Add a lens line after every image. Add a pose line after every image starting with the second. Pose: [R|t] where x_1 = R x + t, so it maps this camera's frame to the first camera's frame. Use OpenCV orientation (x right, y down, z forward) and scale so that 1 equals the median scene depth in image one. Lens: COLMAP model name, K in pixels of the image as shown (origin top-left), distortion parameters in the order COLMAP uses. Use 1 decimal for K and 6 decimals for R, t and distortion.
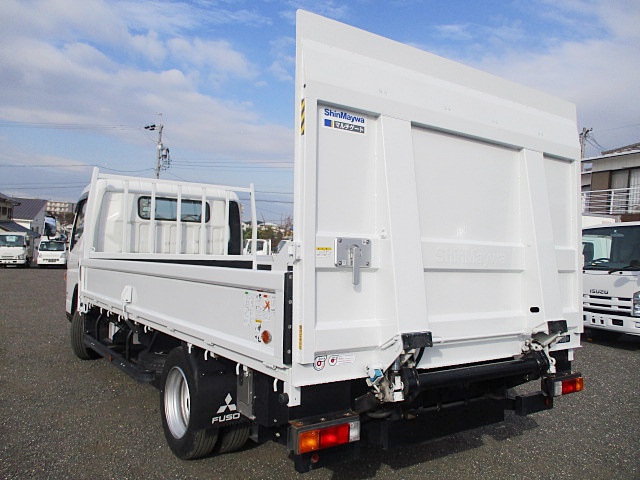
lens RADIAL K [[543.2, 0, 320.0], [0, 543.2, 240.0], [0, 0, 1]] dist [-0.005541, -0.011735]
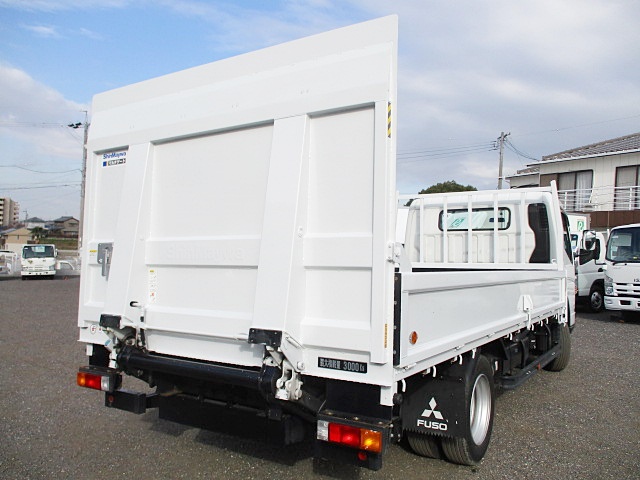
lens RADIAL K [[517.3, 0, 320.0], [0, 517.3, 240.0], [0, 0, 1]] dist [-0.002747, -0.000158]
pose [[0.378342, -0.065362, -0.923355, 1.020504], [0.031523, 0.997835, -0.057718, 0.057459], [0.925129, -0.007269, 0.379584, 0.690445]]
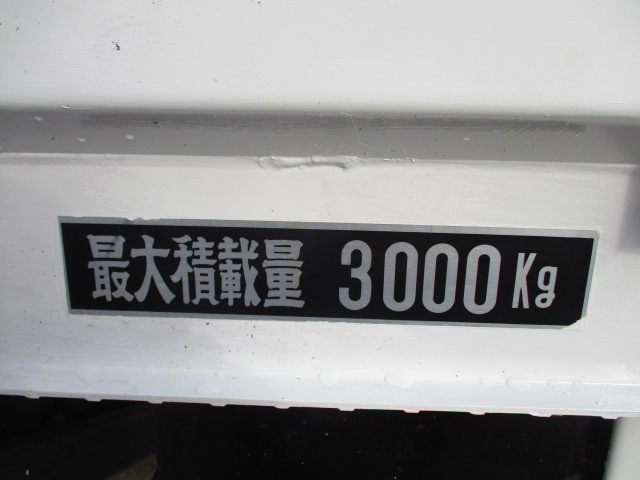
lens RADIAL K [[543.2, 0, 320.0], [0, 543.2, 240.0], [0, 0, 1]] dist [-0.005541, -0.011735]
pose [[0.783030, 0.172406, -0.597612, 0.466219], [0.027966, 0.950085, 0.310734, 0.149795], [0.621355, -0.260027, 0.739124, 0.906908]]
